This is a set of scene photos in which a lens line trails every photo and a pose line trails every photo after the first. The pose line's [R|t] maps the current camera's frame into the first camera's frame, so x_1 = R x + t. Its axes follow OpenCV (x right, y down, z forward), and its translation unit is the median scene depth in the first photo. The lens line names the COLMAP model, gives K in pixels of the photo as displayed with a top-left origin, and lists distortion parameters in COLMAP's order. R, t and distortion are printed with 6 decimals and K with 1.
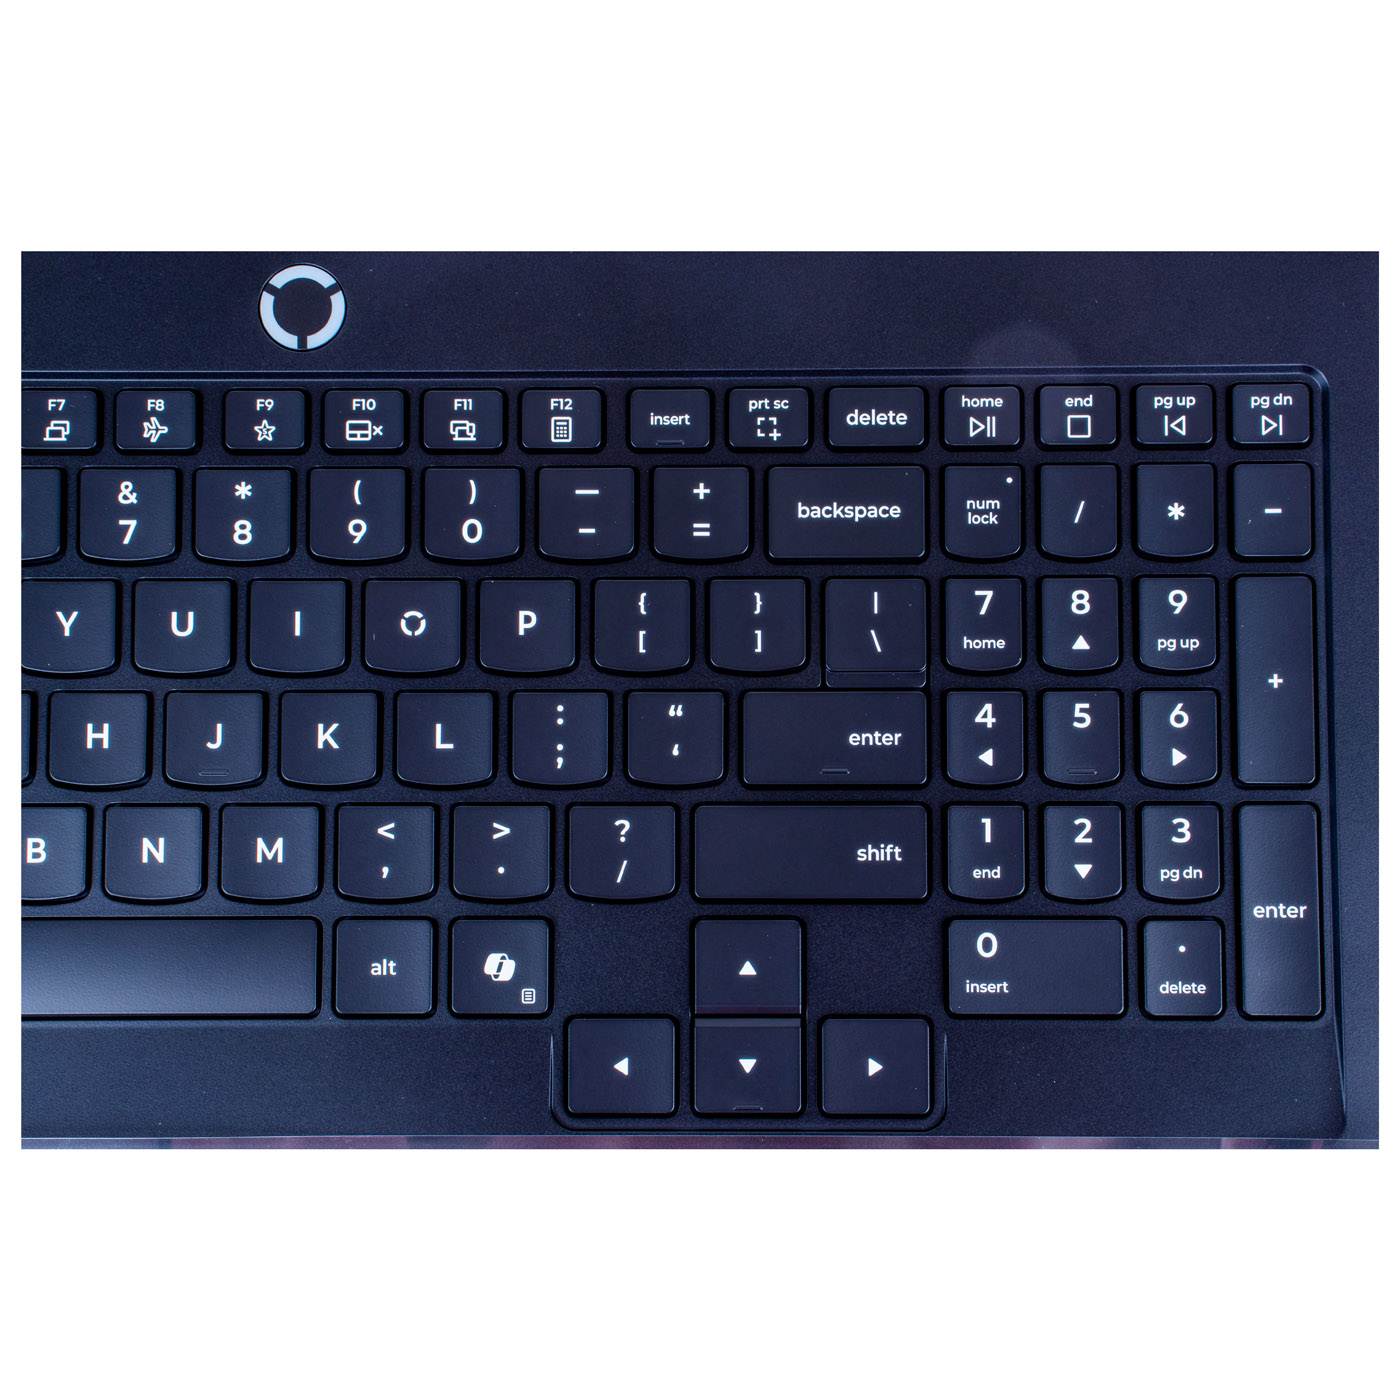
lens RADIAL K [[2989.2, 0, 701.8], [0, 2989.2, 685.4], [0, 0, 1]] dist [0.124821, 0.000000]
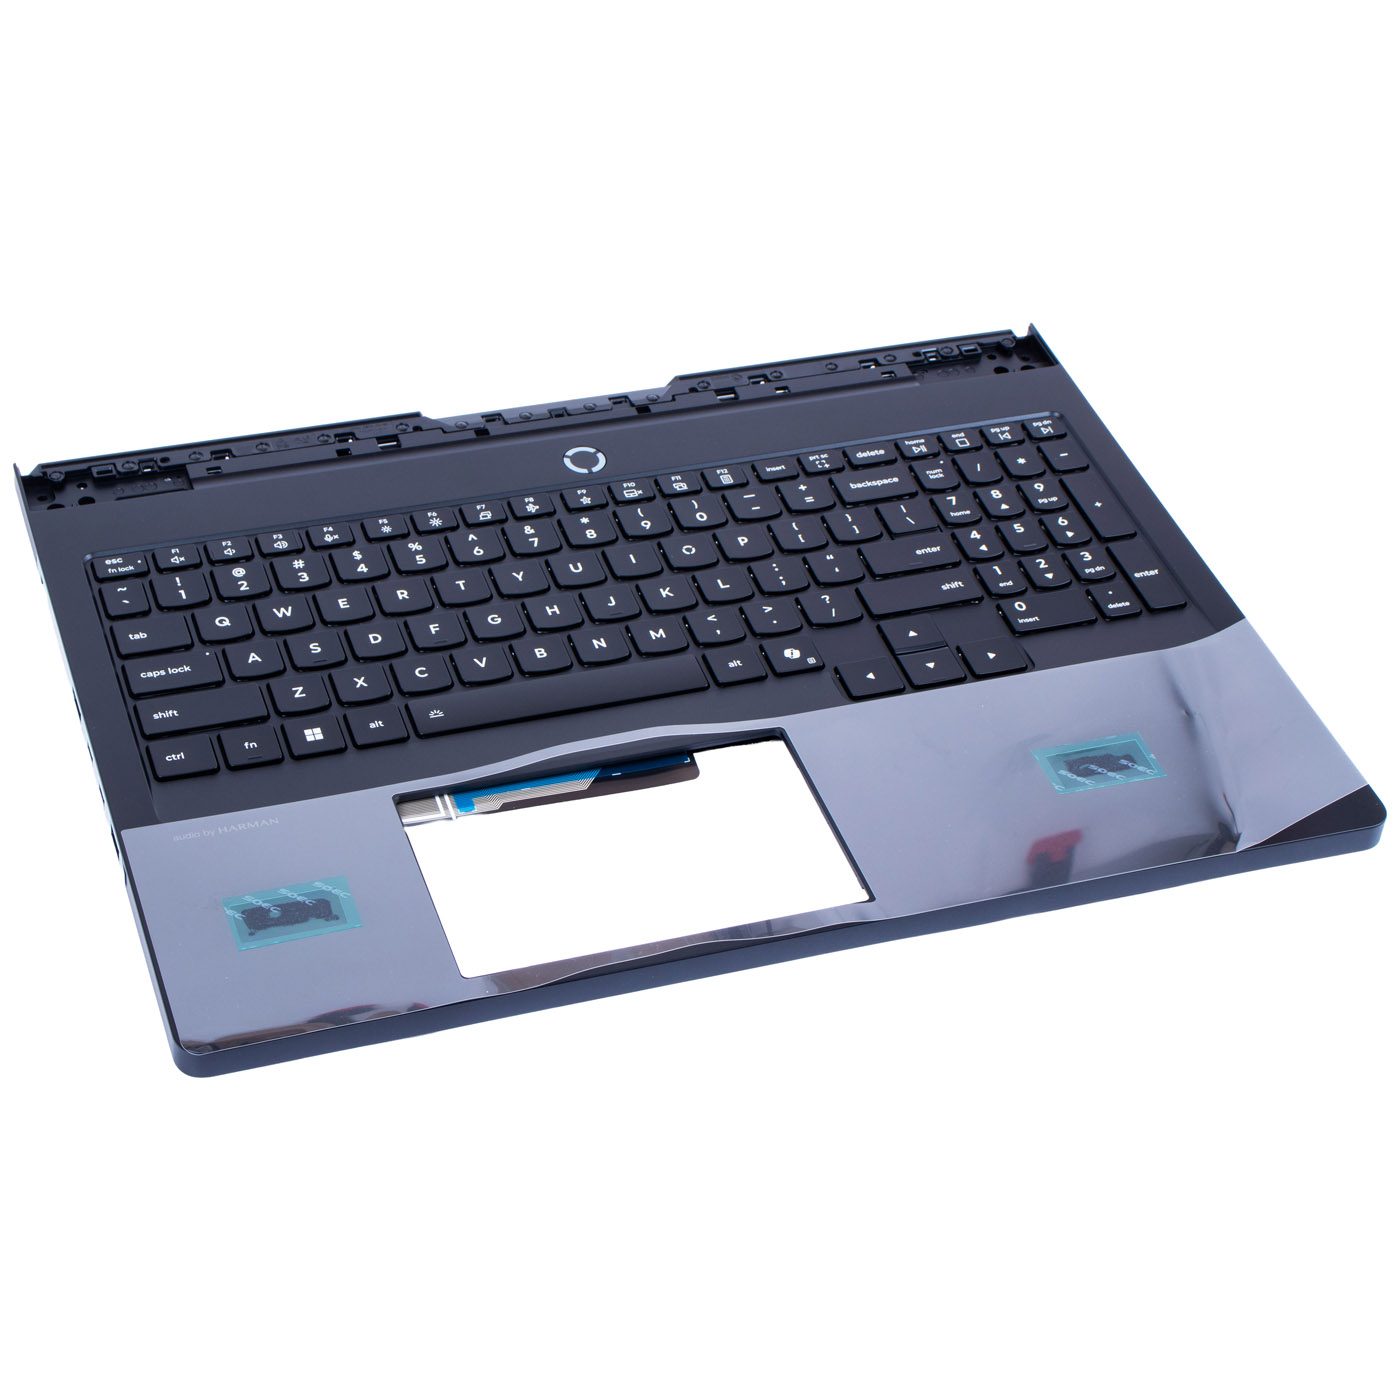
lens RADIAL K [[2949.5, 0, 667.2], [0, 2949.5, 676.0], [0, 0, 1]] dist [0.176425, 0.000000]
pose [[0.943666, -0.141066, 0.299324, -0.700001], [0.306943, 0.711092, -0.632562, 1.256429], [-0.123614, 0.688802, 0.714333, -0.321146]]
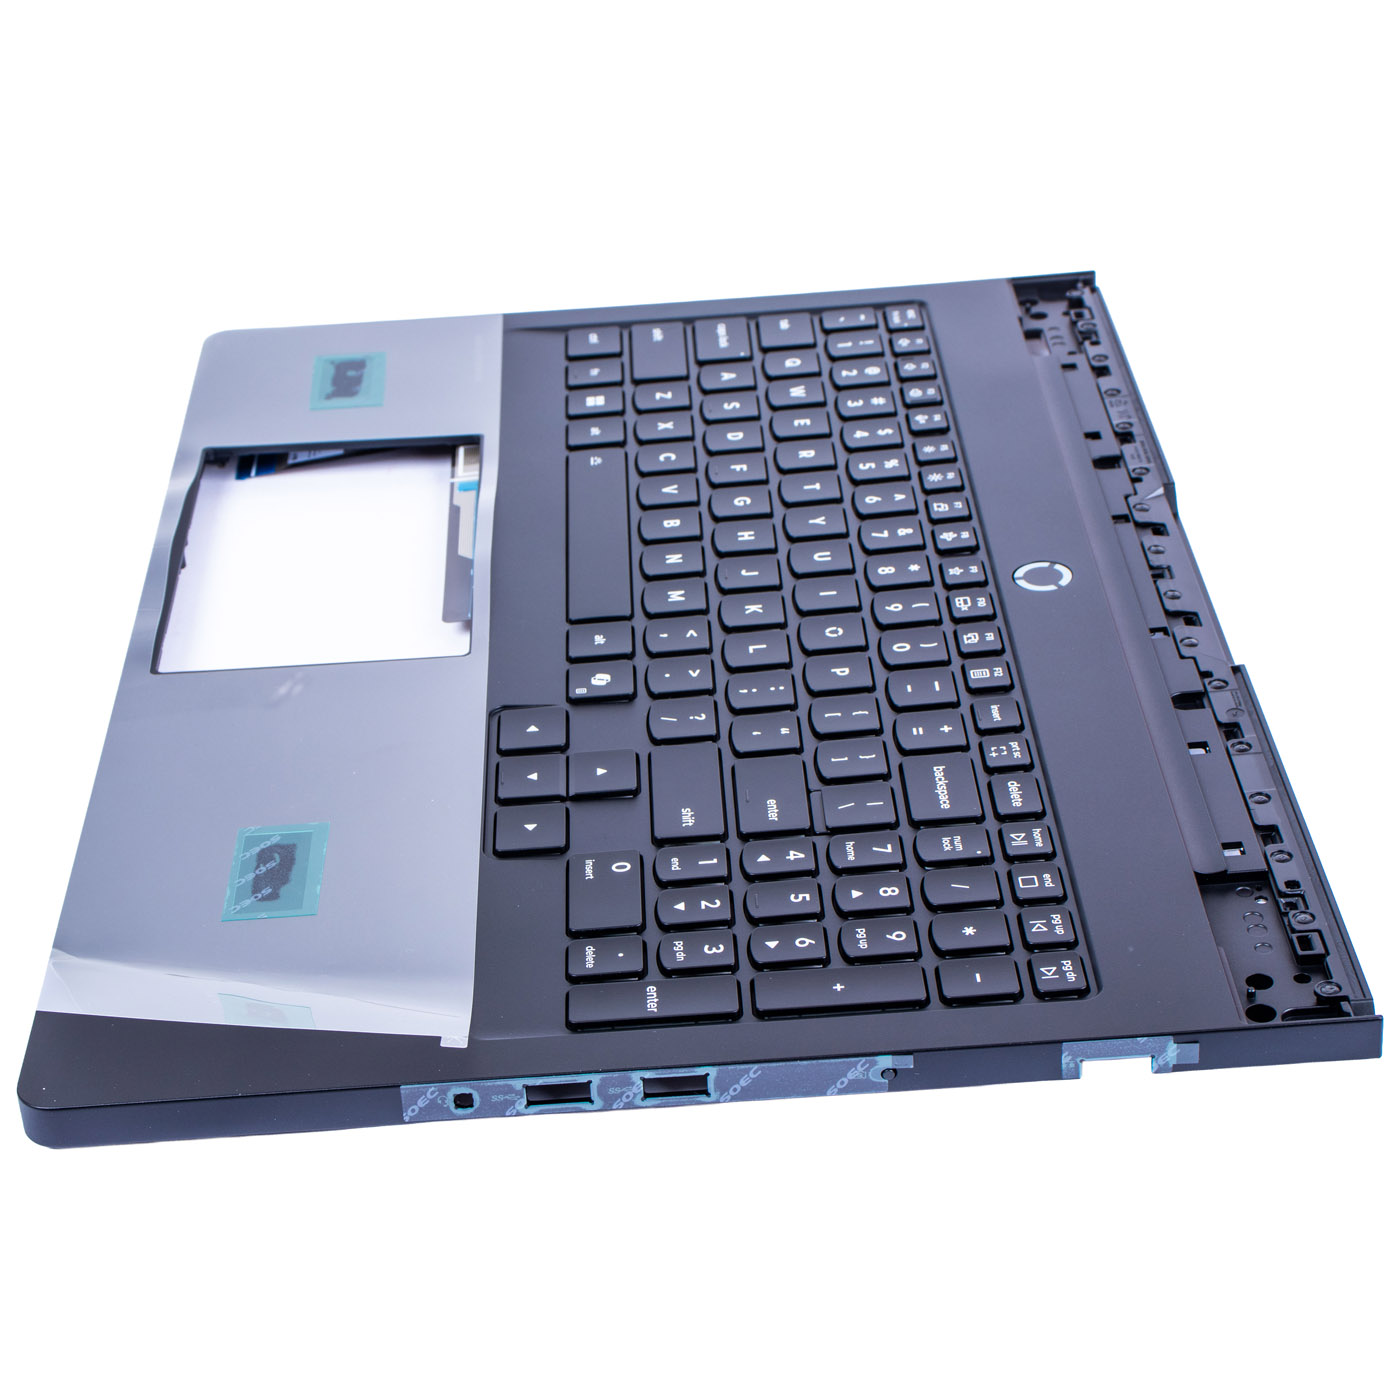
lens RADIAL K [[2989.2, 0, 670.7], [0, 2989.2, 697.7], [0, 0, 1]] dist [0.124821, 0.000000]
pose [[0.031622, 0.540642, -0.840658, 1.145809], [-0.986734, 0.150884, 0.059919, -0.024738], [0.159237, 0.827611, 0.538241, 0.228893]]
